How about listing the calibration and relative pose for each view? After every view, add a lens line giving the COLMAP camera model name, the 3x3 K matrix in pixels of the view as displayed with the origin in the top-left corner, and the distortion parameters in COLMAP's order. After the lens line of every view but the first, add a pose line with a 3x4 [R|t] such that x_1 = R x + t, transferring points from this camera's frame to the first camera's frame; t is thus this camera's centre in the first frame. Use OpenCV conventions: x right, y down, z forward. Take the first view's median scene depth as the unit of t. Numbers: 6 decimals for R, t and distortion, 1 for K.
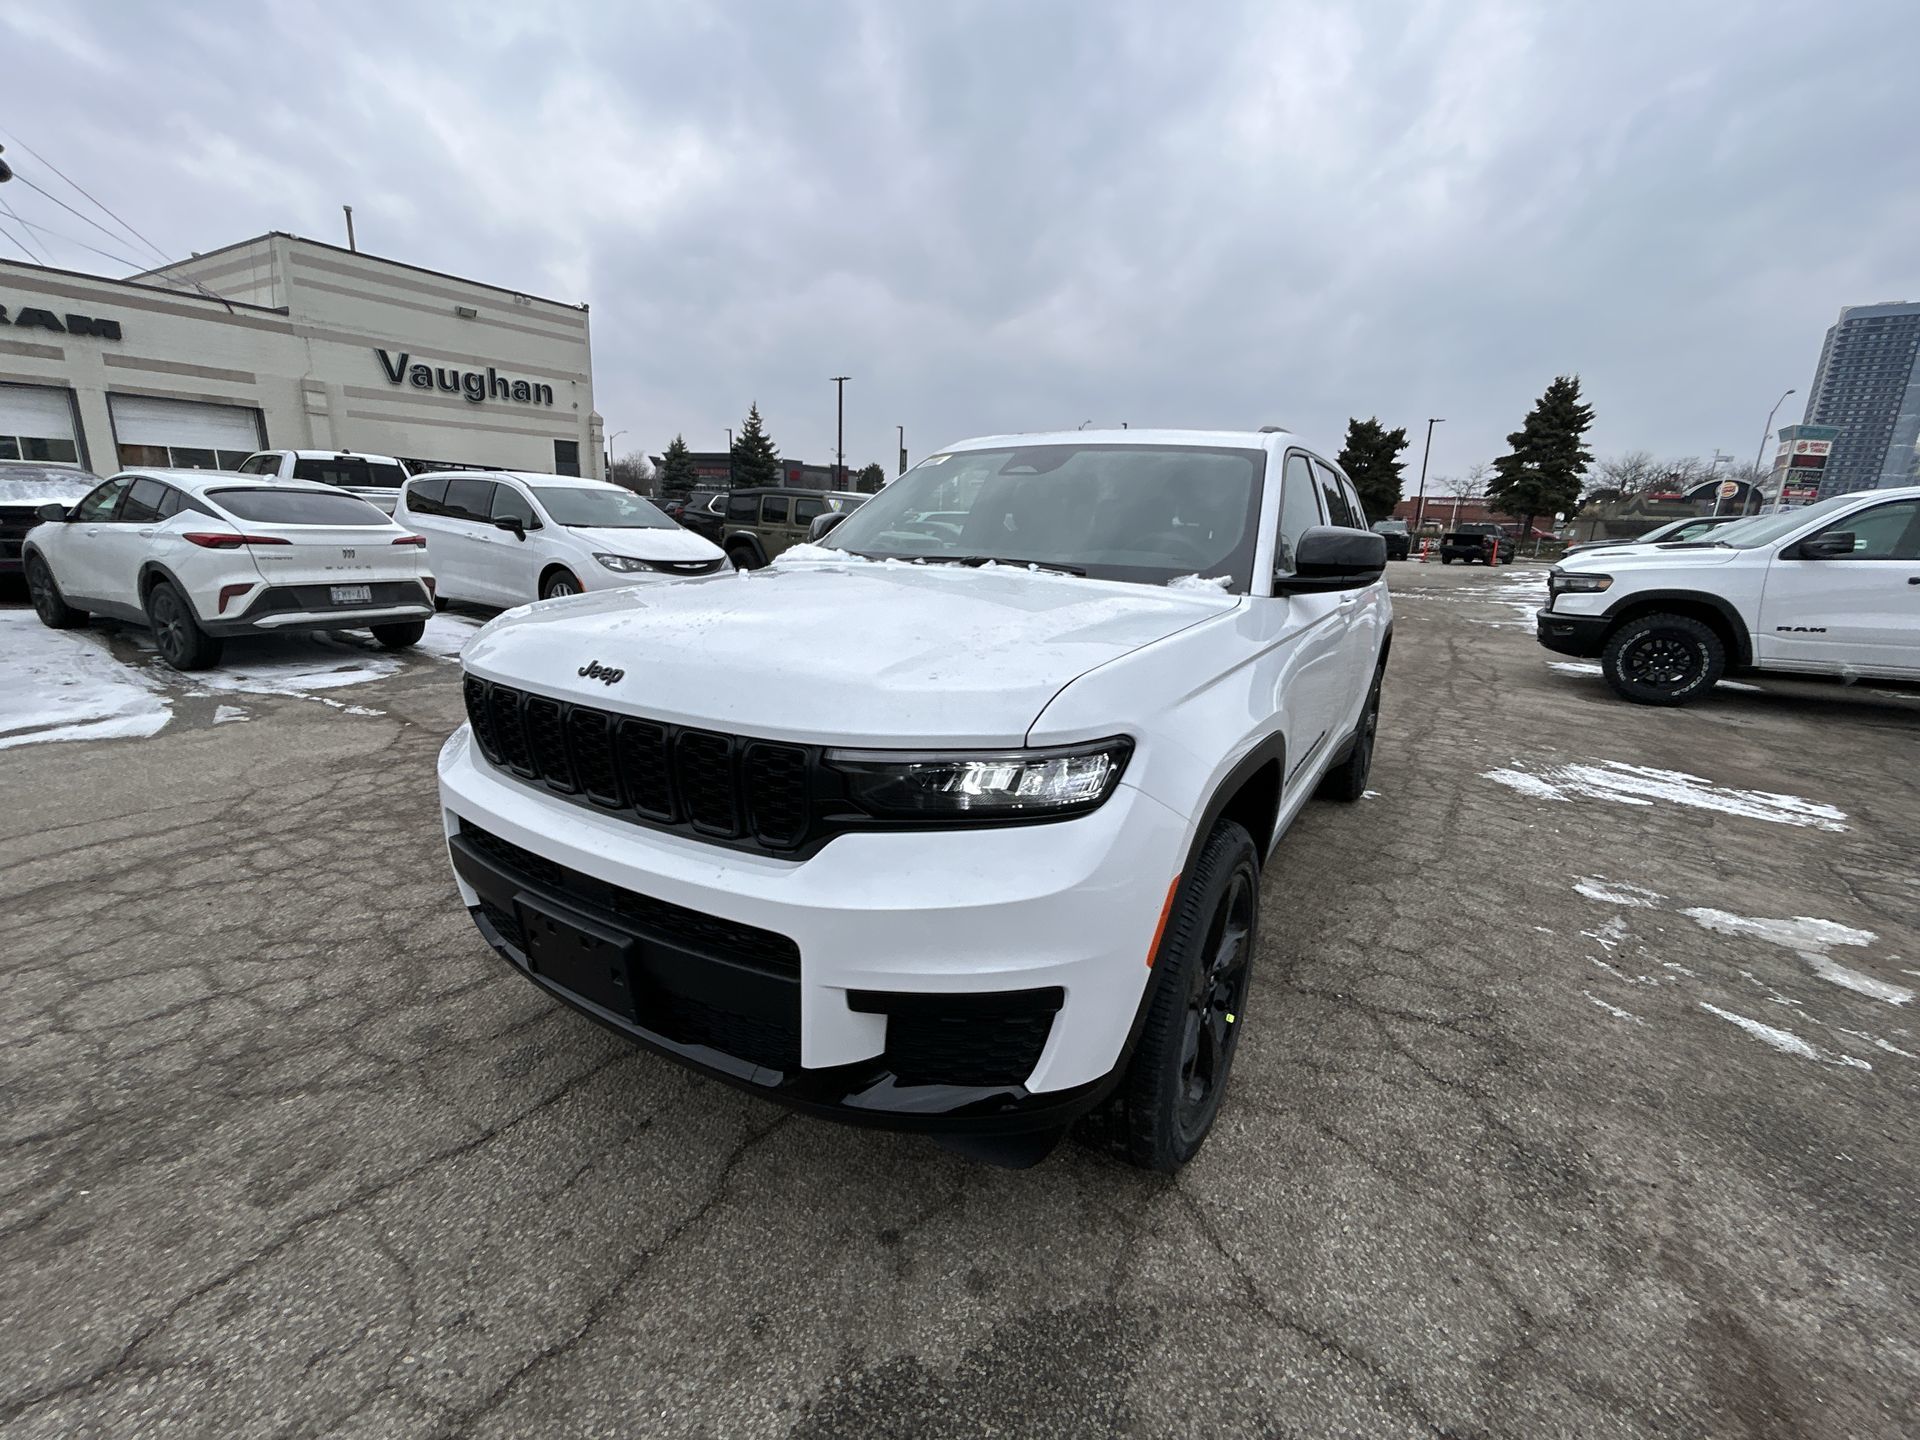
lens RADIAL K [[818.6, 0, 953.6], [0, 818.6, 720.8], [0, 0, 1]] dist [-0.001063, 0.000043]
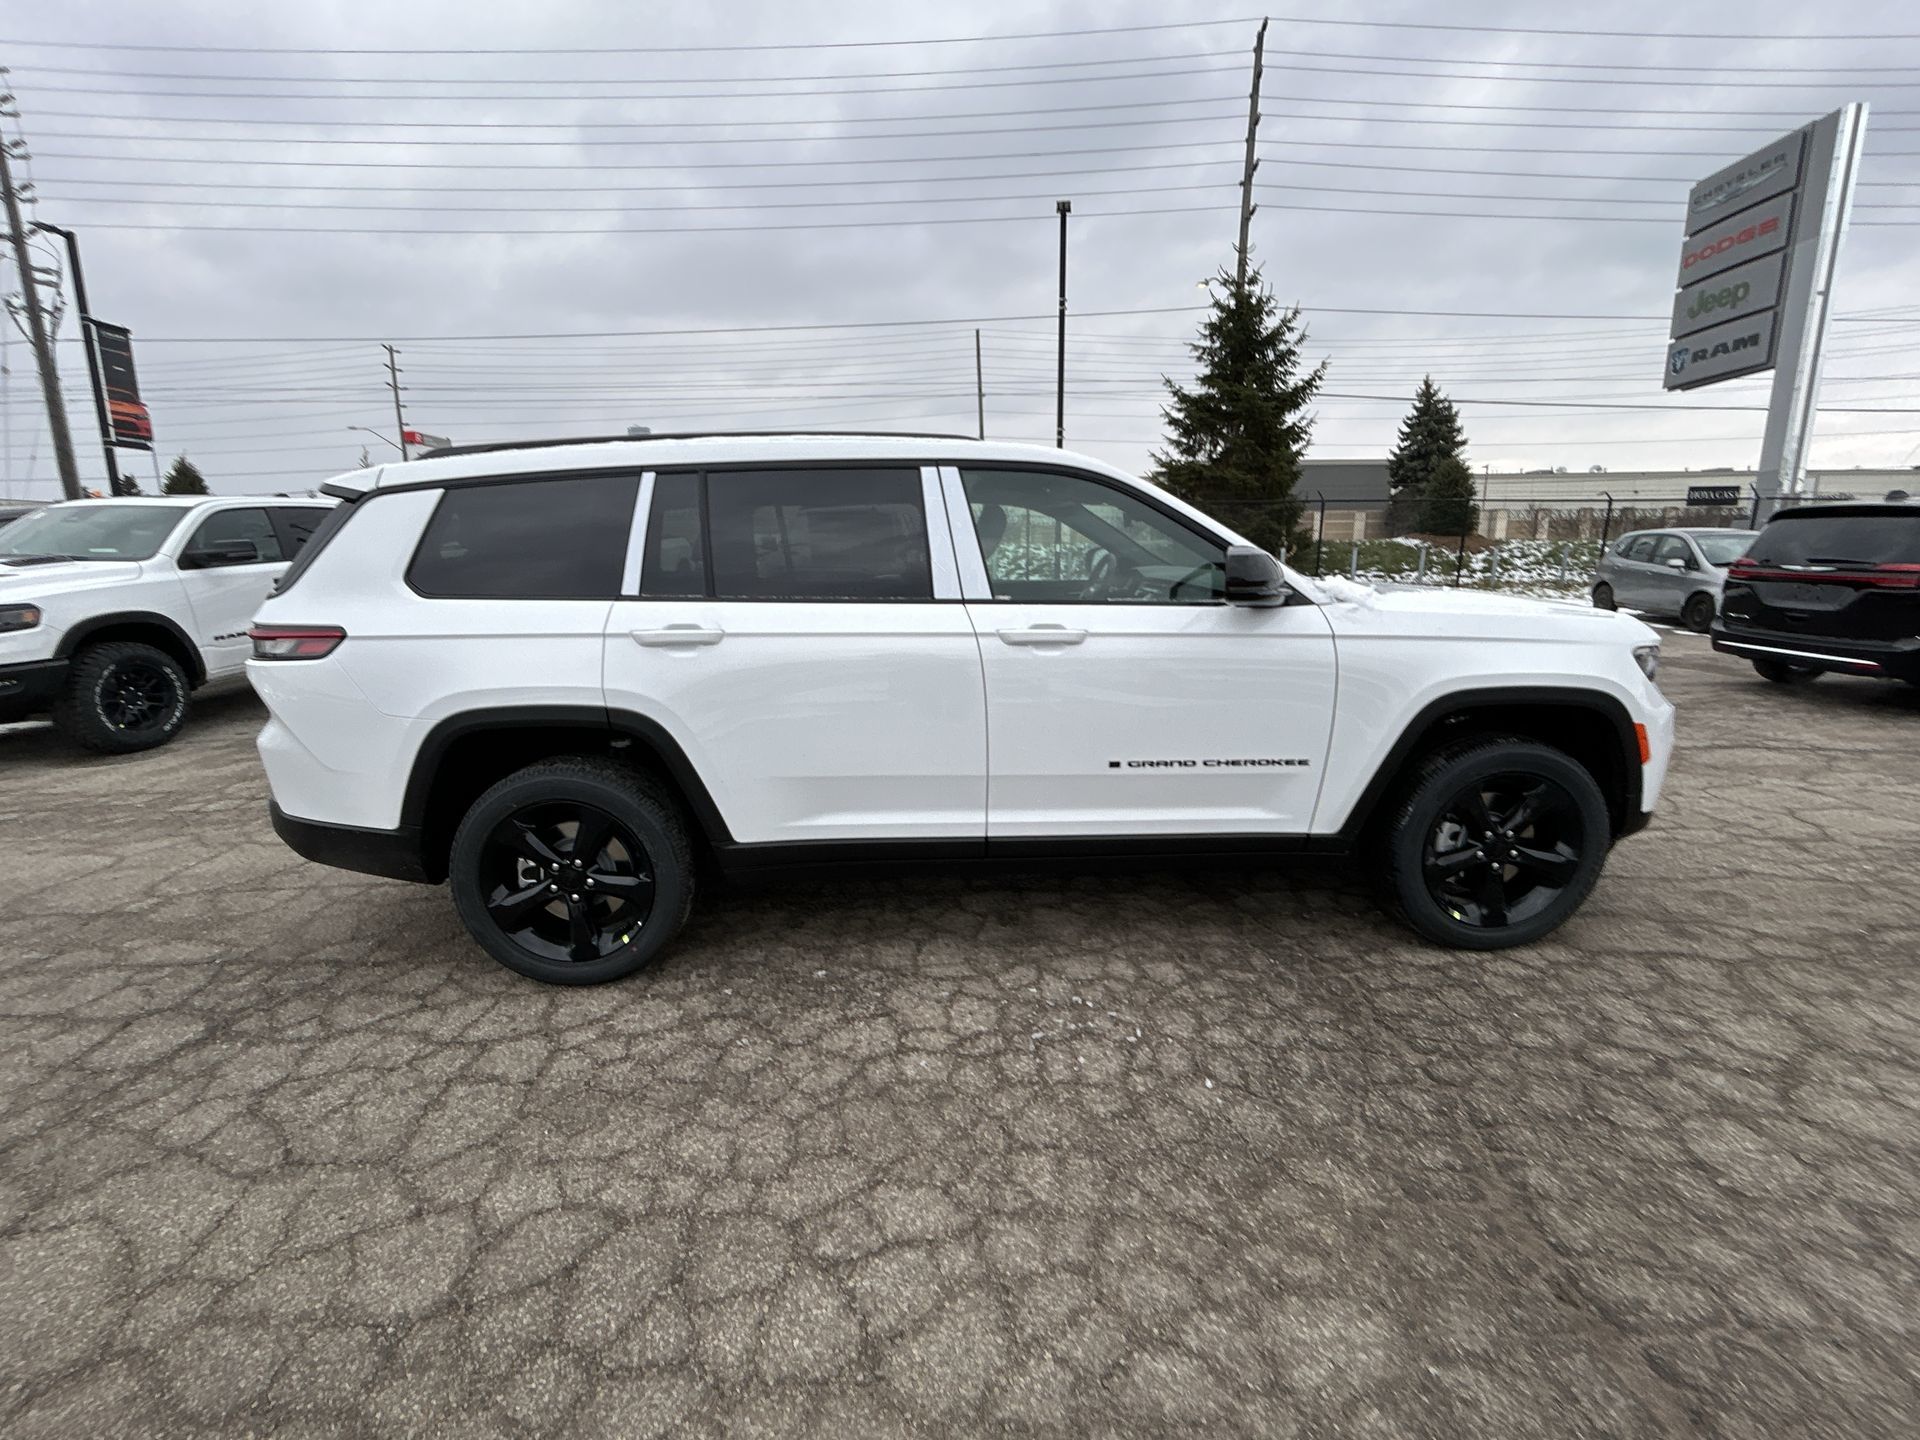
lens RADIAL K [[818.6, 0, 958.3], [0, 818.6, 712.4], [0, 0, 1]] dist [-0.001063, 0.000043]
pose [[-0.561857, -0.188492, 0.805473, -0.774921], [0.188712, 0.918815, 0.346651, -0.510564], [-0.805422, 0.346770, -0.480672, 1.958316]]
